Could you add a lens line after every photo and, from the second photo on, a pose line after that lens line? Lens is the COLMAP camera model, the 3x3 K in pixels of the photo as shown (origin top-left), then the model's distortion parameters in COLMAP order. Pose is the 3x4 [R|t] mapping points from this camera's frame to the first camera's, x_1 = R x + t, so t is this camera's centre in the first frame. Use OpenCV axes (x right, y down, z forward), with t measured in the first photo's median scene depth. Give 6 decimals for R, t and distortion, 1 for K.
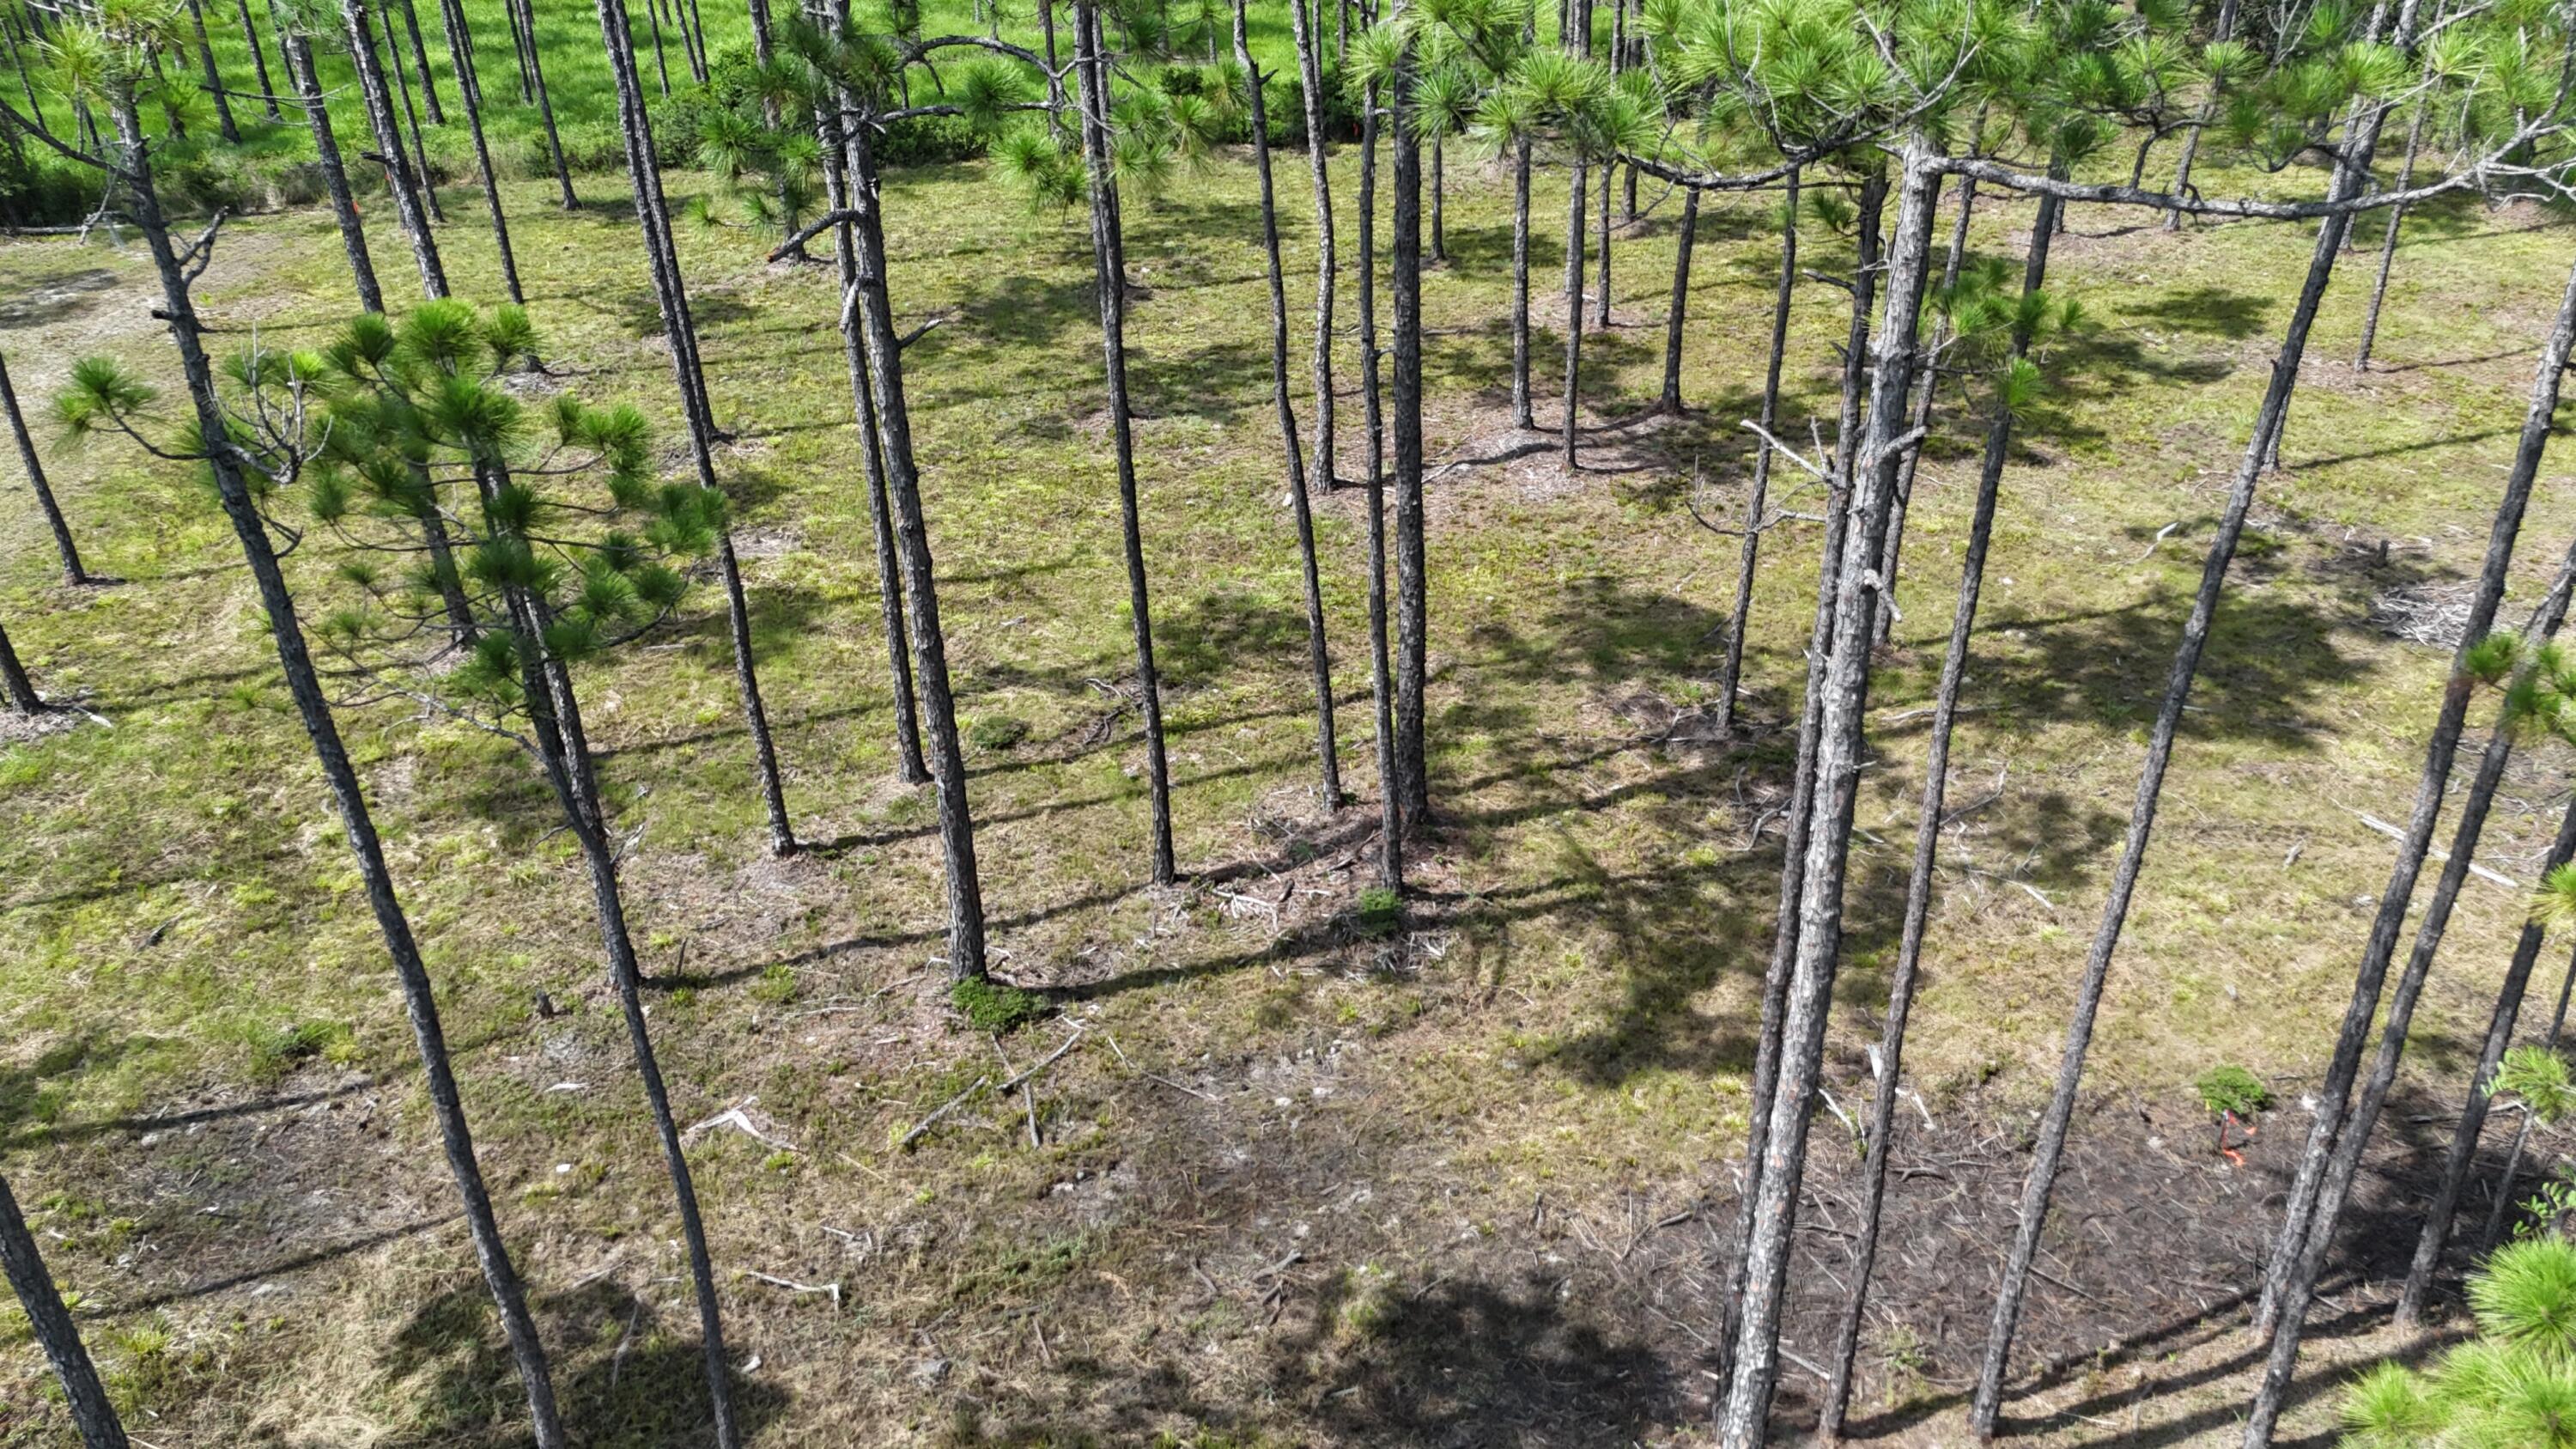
lens RADIAL K [[1863.7, 0, 1301.4], [0, 1863.7, 707.3], [0, 0, 1]] dist [0.075995, -0.073082]
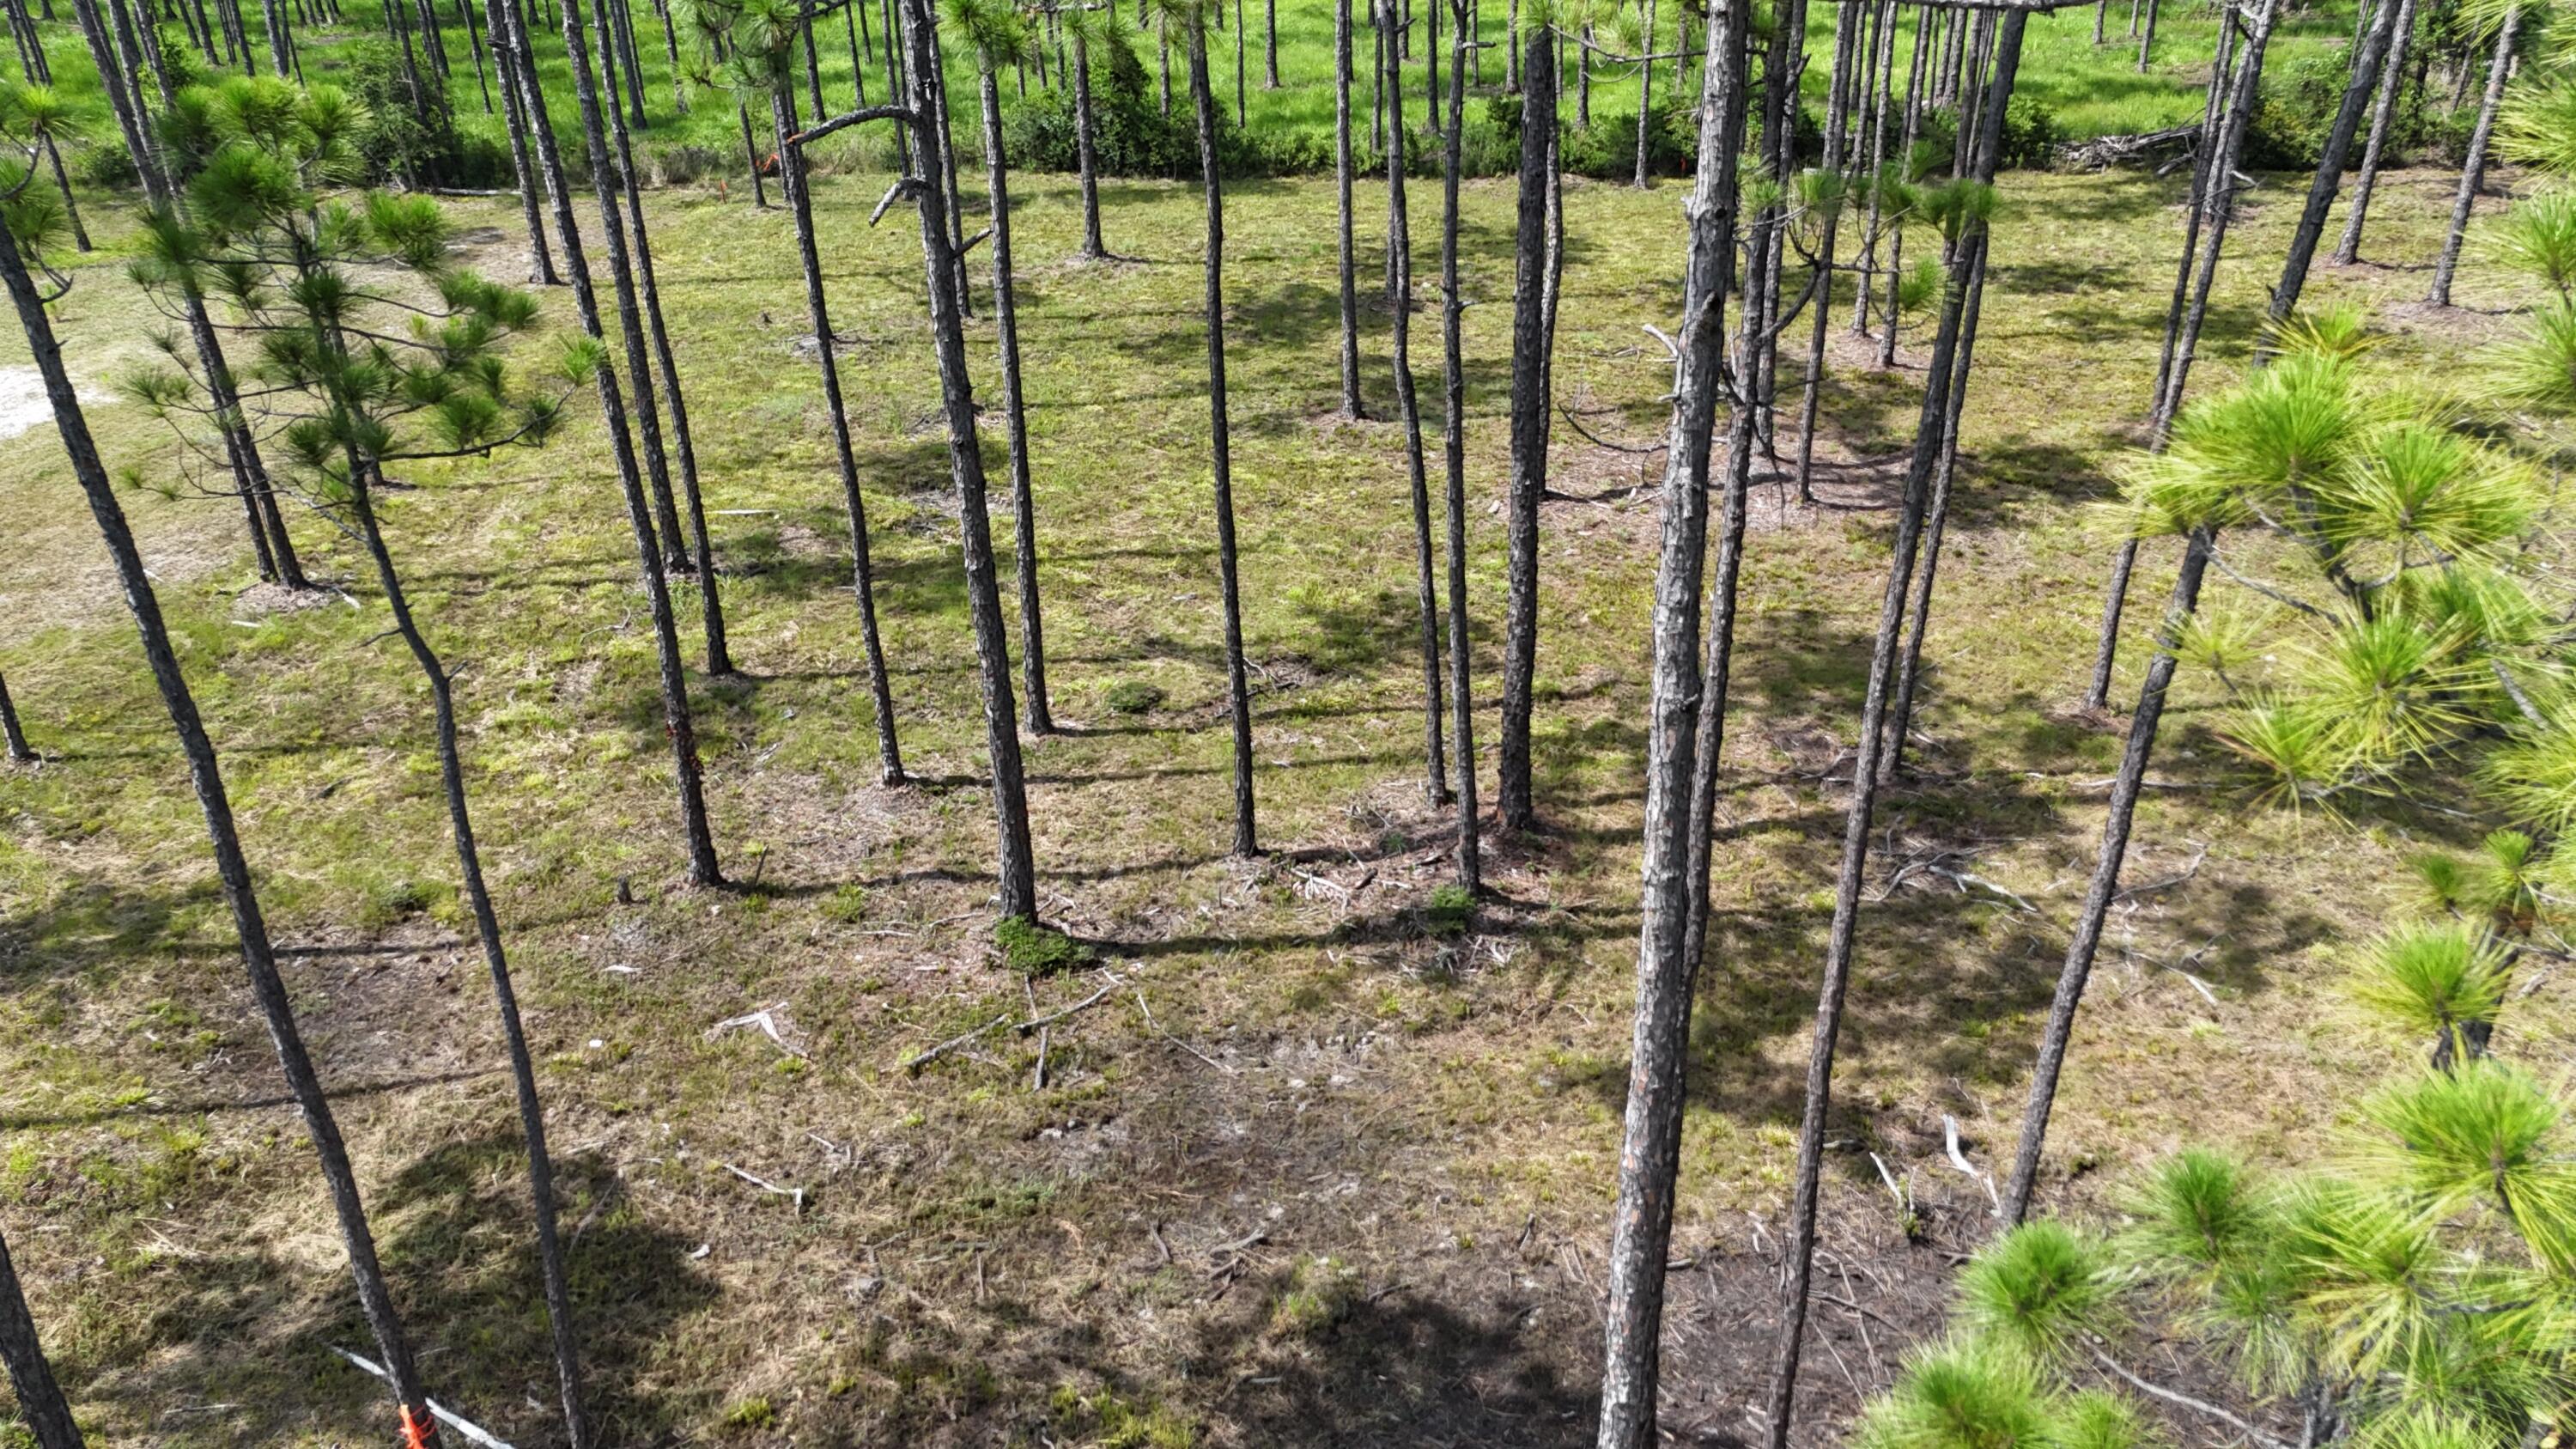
lens RADIAL K [[1863.7, 0, 1313.0], [0, 1863.7, 710.5], [0, 0, 1]] dist [0.075995, -0.073082]
pose [[0.976504, 0.105859, -0.187708, 0.144690], [-0.111281, 0.993616, -0.018554, 0.035032], [0.184546, 0.039006, 0.982050, 0.050605]]
